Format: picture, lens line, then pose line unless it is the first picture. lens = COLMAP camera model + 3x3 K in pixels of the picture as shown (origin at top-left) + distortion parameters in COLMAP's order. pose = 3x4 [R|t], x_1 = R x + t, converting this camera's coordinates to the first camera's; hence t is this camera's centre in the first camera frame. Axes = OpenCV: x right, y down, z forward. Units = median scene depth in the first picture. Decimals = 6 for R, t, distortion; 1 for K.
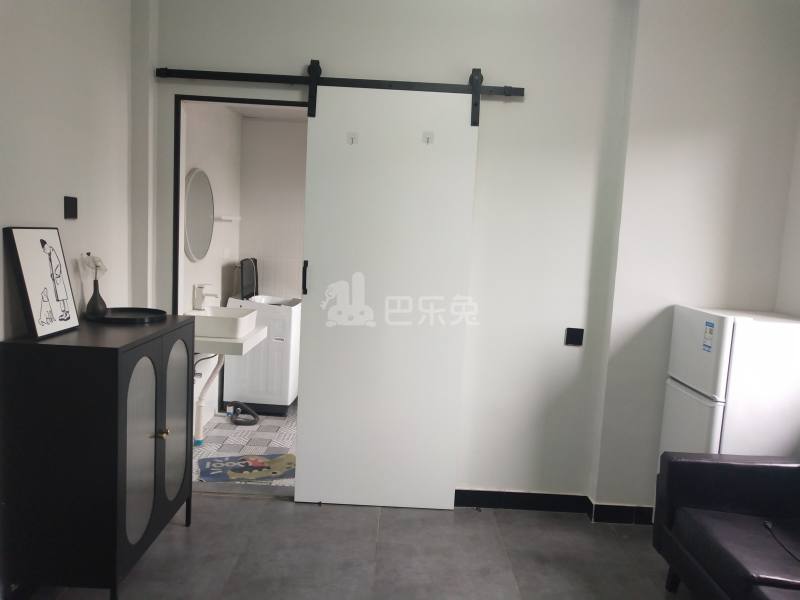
lens RADIAL K [[619.8, 0, 401.6], [0, 619.8, 301.8], [0, 0, 1]] dist [-0.005326, 0.028600]
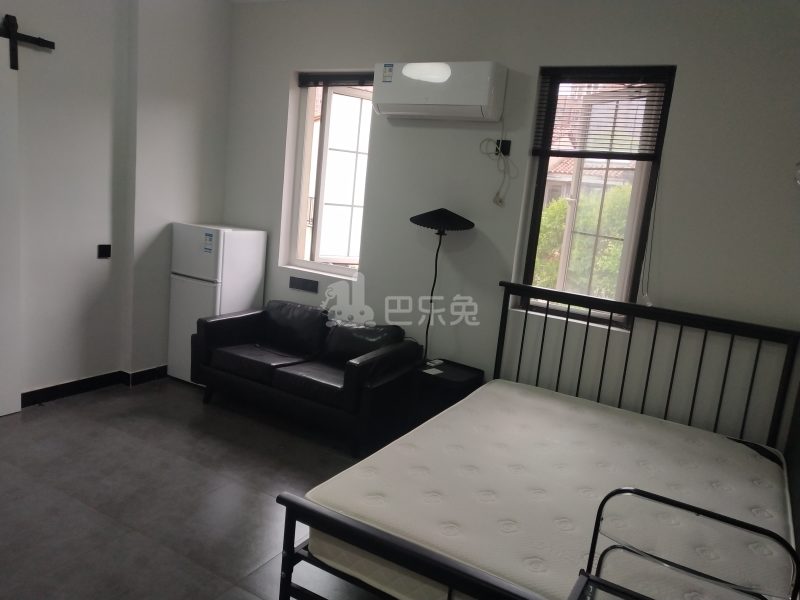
lens RADIAL K [[619.8, 0, 397.9], [0, 619.8, 299.9], [0, 0, 1]] dist [-0.005326, 0.028600]
pose [[0.495460, -0.155233, 0.854647, -0.561855], [0.027118, 0.986186, 0.163404, -0.039306], [-0.868207, -0.057784, 0.492826, -0.172292]]
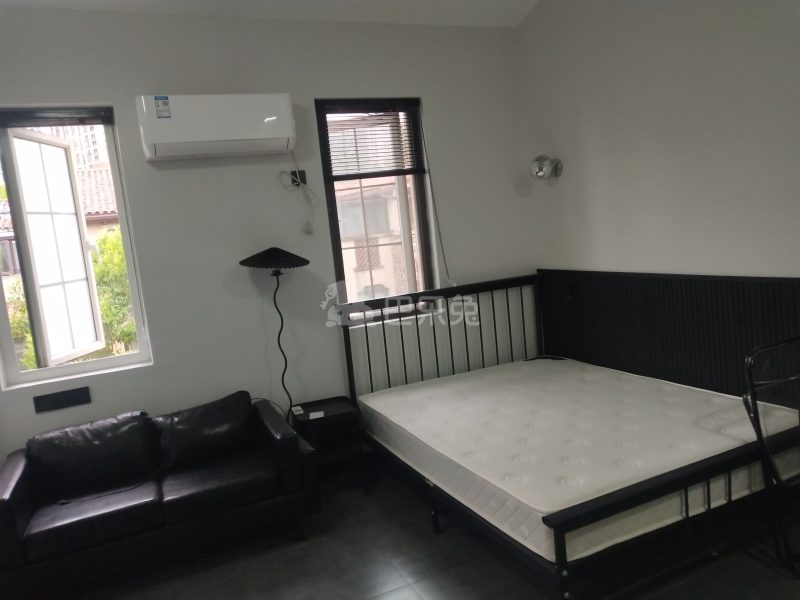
lens RADIAL K [[619.8, 0, 395.1], [0, 619.8, 296.4], [0, 0, 1]] dist [-0.005326, 0.028600]
pose [[-0.430180, -0.109376, 0.896093, -0.576943], [0.188074, 0.959994, 0.207463, -0.122897], [-0.882935, 0.257778, -0.392399, 0.632222]]
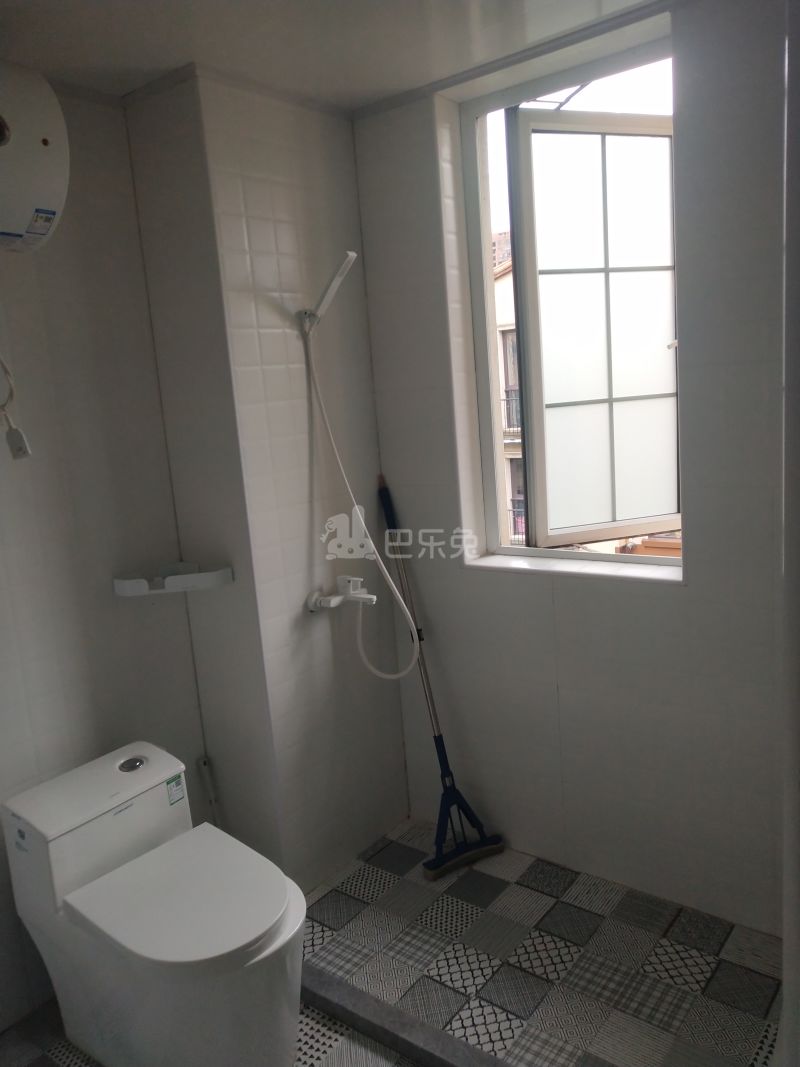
lens RADIAL K [[826.6, 0, 401.0], [0, 826.6, 524.1], [0, 0, 1]] dist [-0.005326, 0.028600]
pose [[0.588074, -0.235727, 0.773693, -0.070612], [0.195497, 0.969650, 0.146836, -0.065321], [-0.784824, 0.064904, 0.616310, 0.363594]]
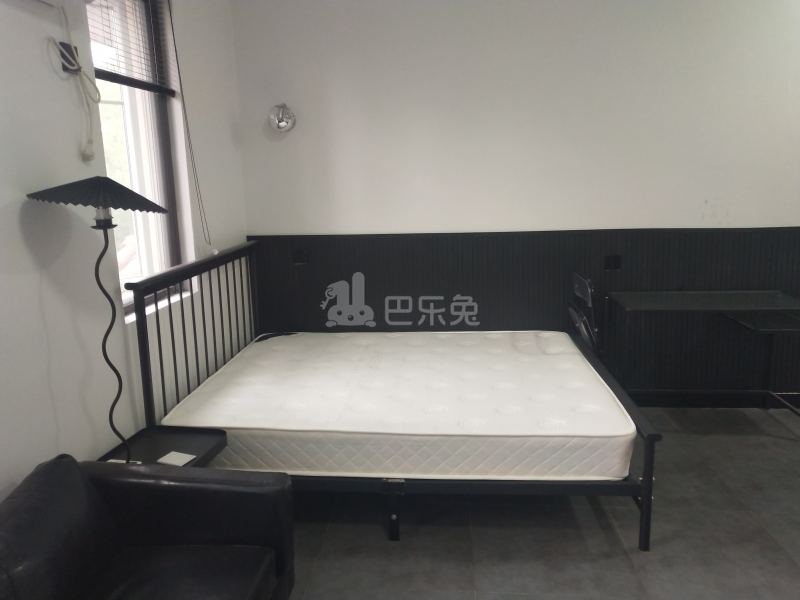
lens RADIAL K [[619.8, 0, 399.1], [0, 619.8, 294.5], [0, 0, 1]] dist [-0.005326, 0.028600]
pose [[-0.997147, -0.037908, 0.065281, 0.206099], [-0.016127, 0.951778, 0.306363, -0.097388], [-0.073747, 0.304436, -0.949674, 0.960423]]
